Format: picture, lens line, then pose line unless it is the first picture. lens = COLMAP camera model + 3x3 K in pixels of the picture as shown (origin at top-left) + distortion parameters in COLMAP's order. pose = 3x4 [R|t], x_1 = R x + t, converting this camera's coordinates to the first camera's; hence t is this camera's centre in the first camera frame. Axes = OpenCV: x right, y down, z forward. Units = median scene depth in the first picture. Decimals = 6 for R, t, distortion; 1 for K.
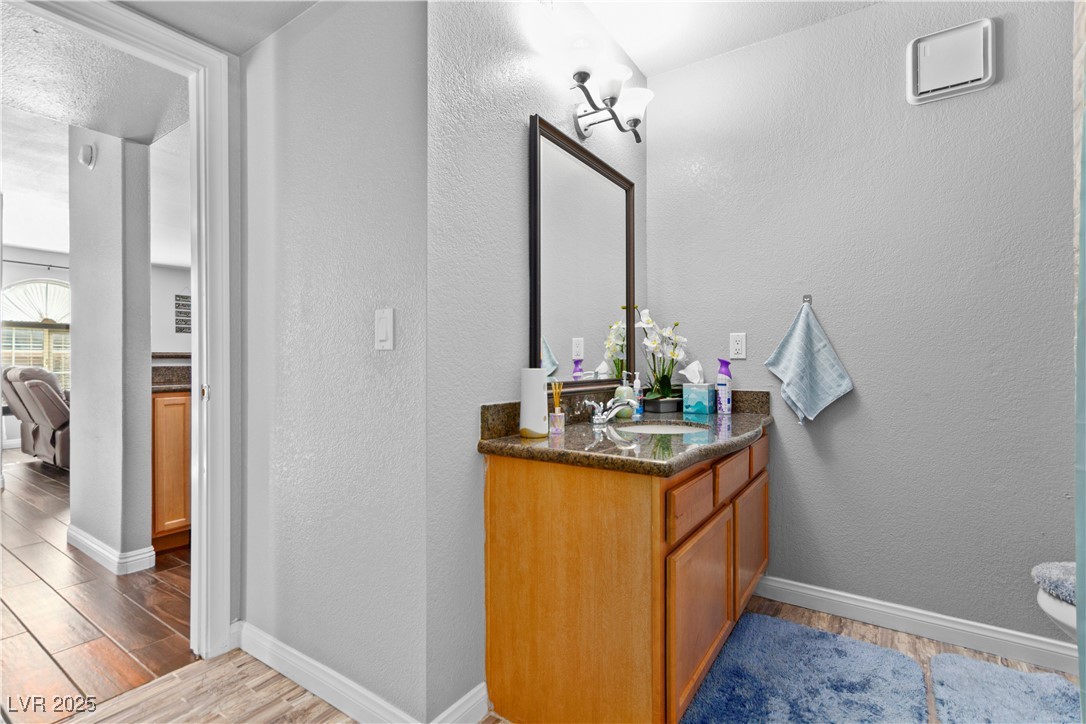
lens RADIAL K [[506.7, 0, 548.7], [0, 506.7, 360.9], [0, 0, 1]] dist [0.001916, 0.000319]
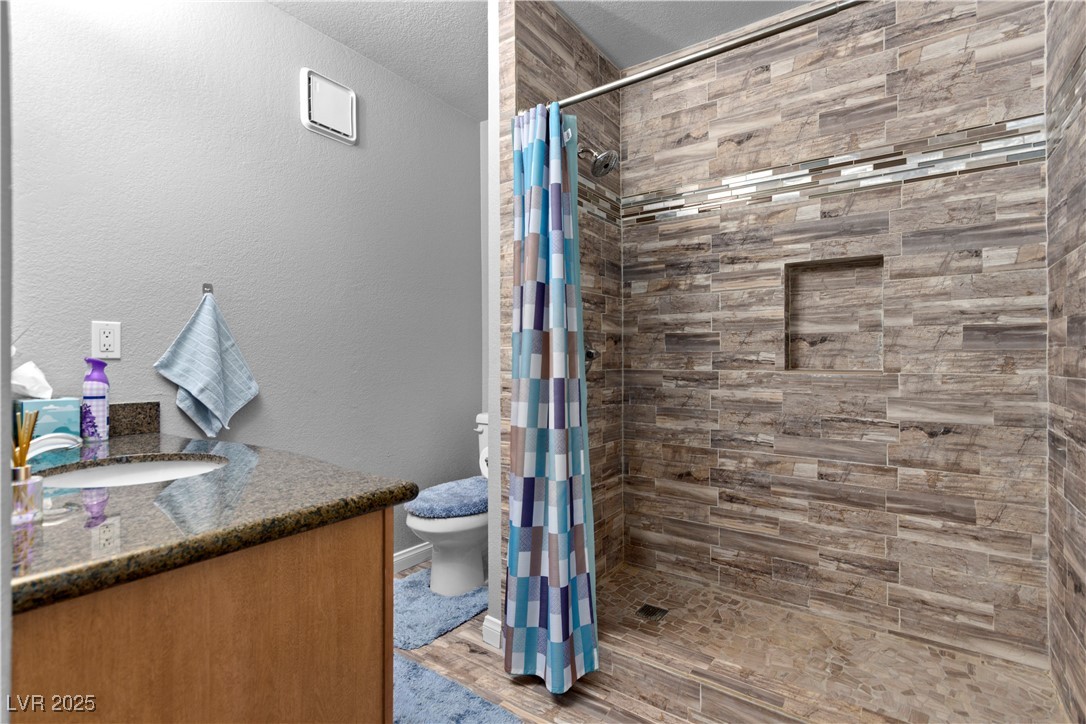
lens RADIAL K [[506.7, 0, 547.7], [0, 506.7, 361.7], [0, 0, 1]] dist [0.001916, 0.000319]
pose [[0.018608, 0.001019, 0.999826, -0.373377], [0.002432, 0.999996, -0.001064, 0.002415], [-0.999824, 0.002452, 0.018605, 0.471253]]
